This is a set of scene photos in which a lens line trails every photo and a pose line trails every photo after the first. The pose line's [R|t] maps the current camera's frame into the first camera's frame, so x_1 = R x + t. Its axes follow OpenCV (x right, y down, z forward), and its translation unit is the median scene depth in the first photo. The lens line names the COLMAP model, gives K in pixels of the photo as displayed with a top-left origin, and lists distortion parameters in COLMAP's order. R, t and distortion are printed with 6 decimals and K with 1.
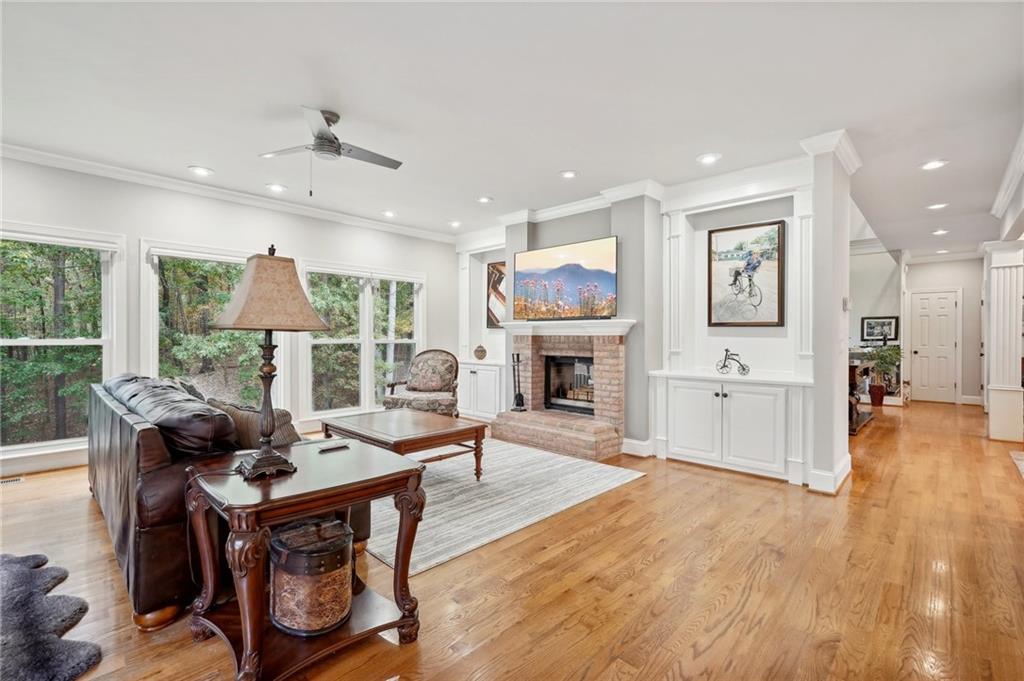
lens RADIAL K [[459.5, 0, 510.8], [0, 459.5, 346.0], [0, 0, 1]] dist [-0.011026, 0.005271]
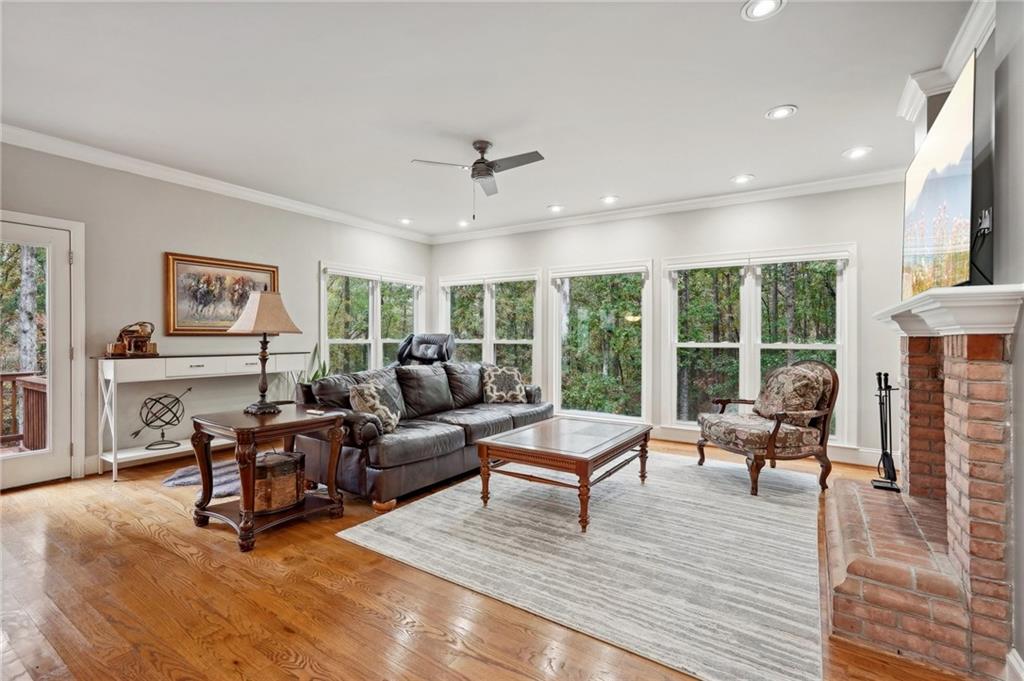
lens RADIAL K [[459.5, 0, 506.7], [0, 459.5, 341.6], [0, 0, 1]] dist [-0.011026, 0.005271]
pose [[0.184656, 0.006111, -0.982784, 0.516560], [-0.026103, 0.999658, 0.001311, -0.009407], [0.982457, 0.025412, 0.184752, 0.597189]]
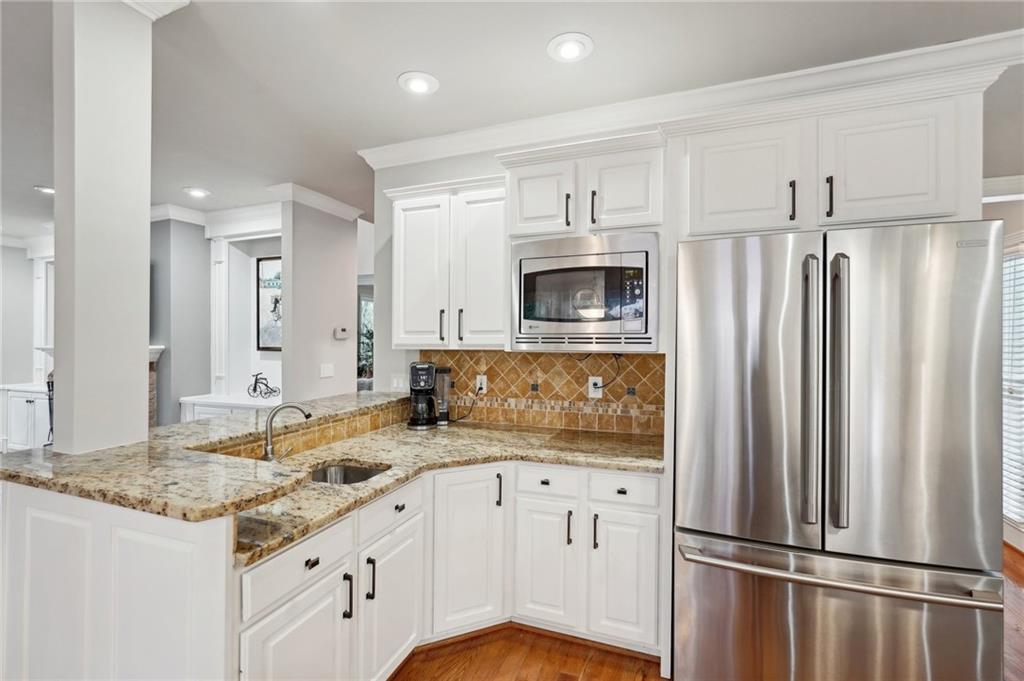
lens RADIAL K [[459.5, 0, 520.0], [0, 459.5, 341.1], [0, 0, 1]] dist [-0.011026, 0.005271]
pose [[0.912656, -0.009844, 0.408610, 0.569727], [0.014966, 0.999844, -0.009342, -0.046788], [-0.408455, 0.014641, 0.912661, -0.196297]]
